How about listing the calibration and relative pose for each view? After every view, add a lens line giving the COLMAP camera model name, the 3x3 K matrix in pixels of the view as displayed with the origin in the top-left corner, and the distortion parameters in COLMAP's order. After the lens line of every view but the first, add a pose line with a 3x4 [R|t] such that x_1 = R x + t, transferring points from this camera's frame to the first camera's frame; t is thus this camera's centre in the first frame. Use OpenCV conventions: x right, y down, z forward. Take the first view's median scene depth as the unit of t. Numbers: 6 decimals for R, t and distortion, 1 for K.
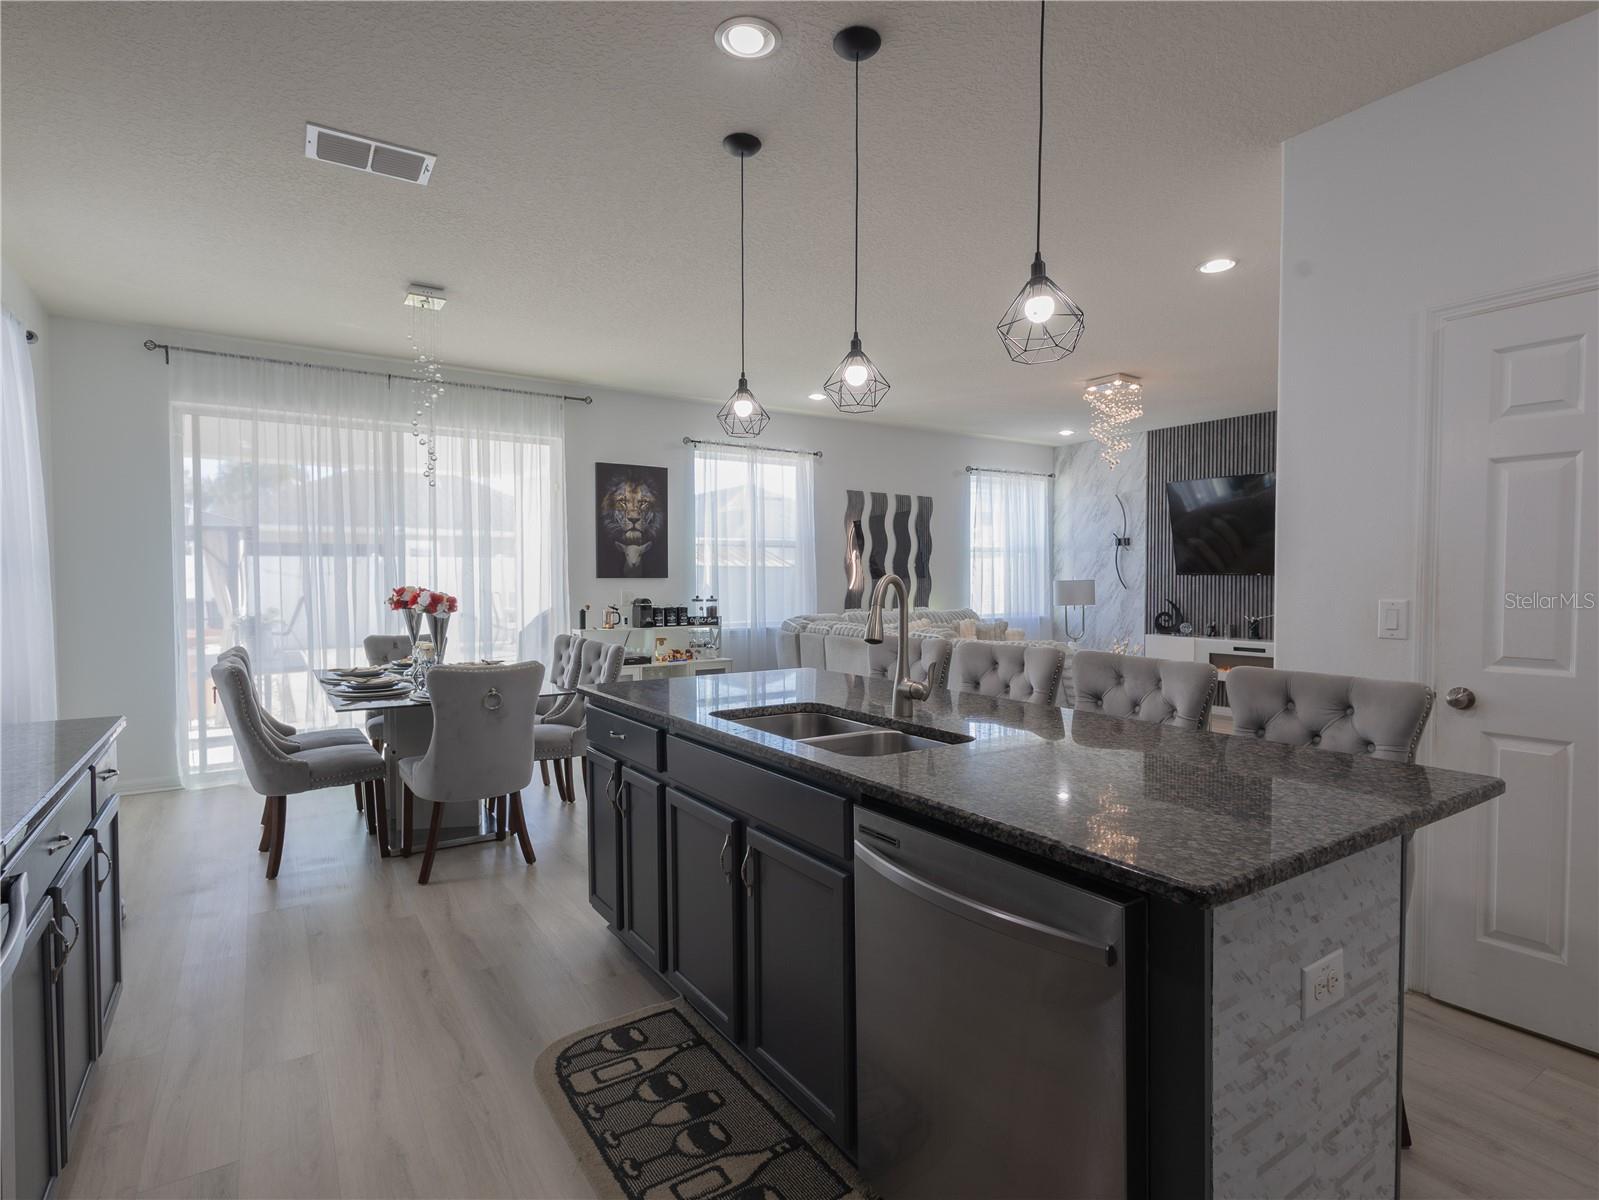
lens RADIAL K [[822.6, 0, 801.6], [0, 822.6, 598.8], [0, 0, 1]] dist [0.009605, -0.000933]
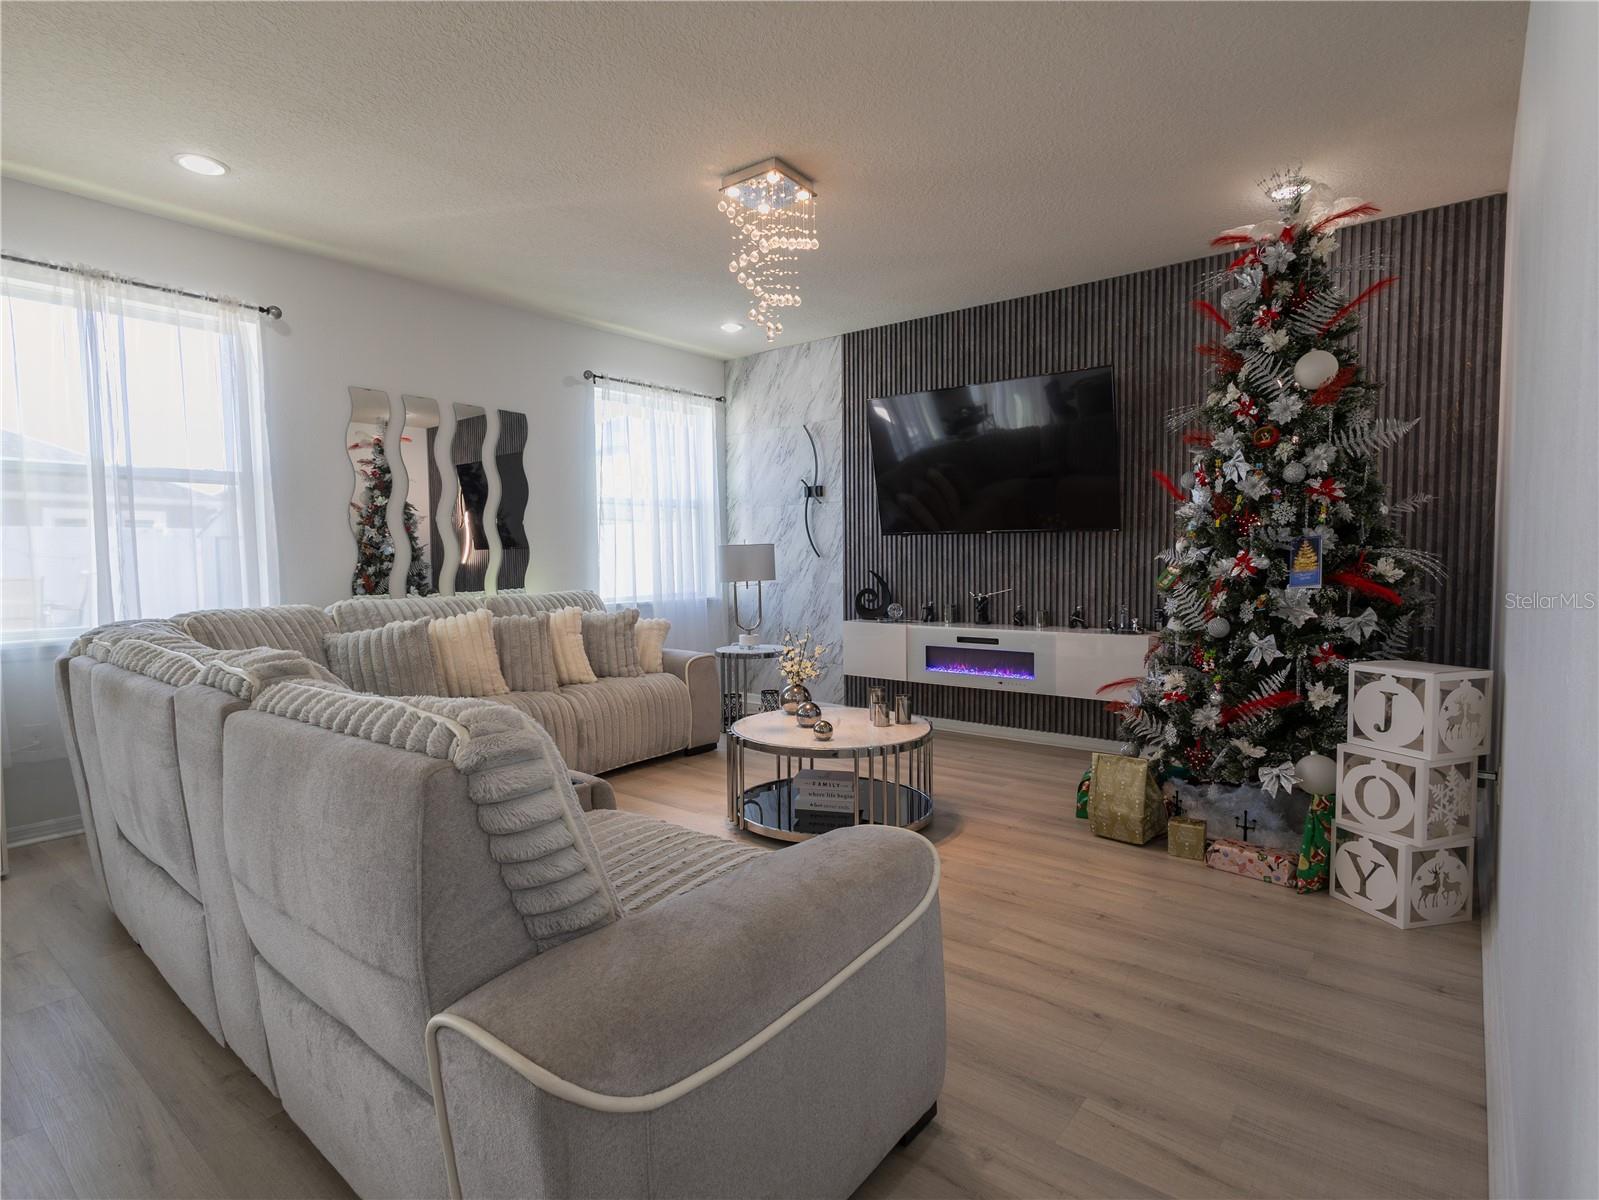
lens RADIAL K [[822.6, 0, 795.4], [0, 822.6, 602.9], [0, 0, 1]] dist [0.009605, -0.000933]
pose [[0.952370, -0.027285, 0.303722, 0.158962], [0.017296, 0.999219, 0.035531, 0.001935], [-0.304454, -0.028585, 0.952098, 0.330234]]
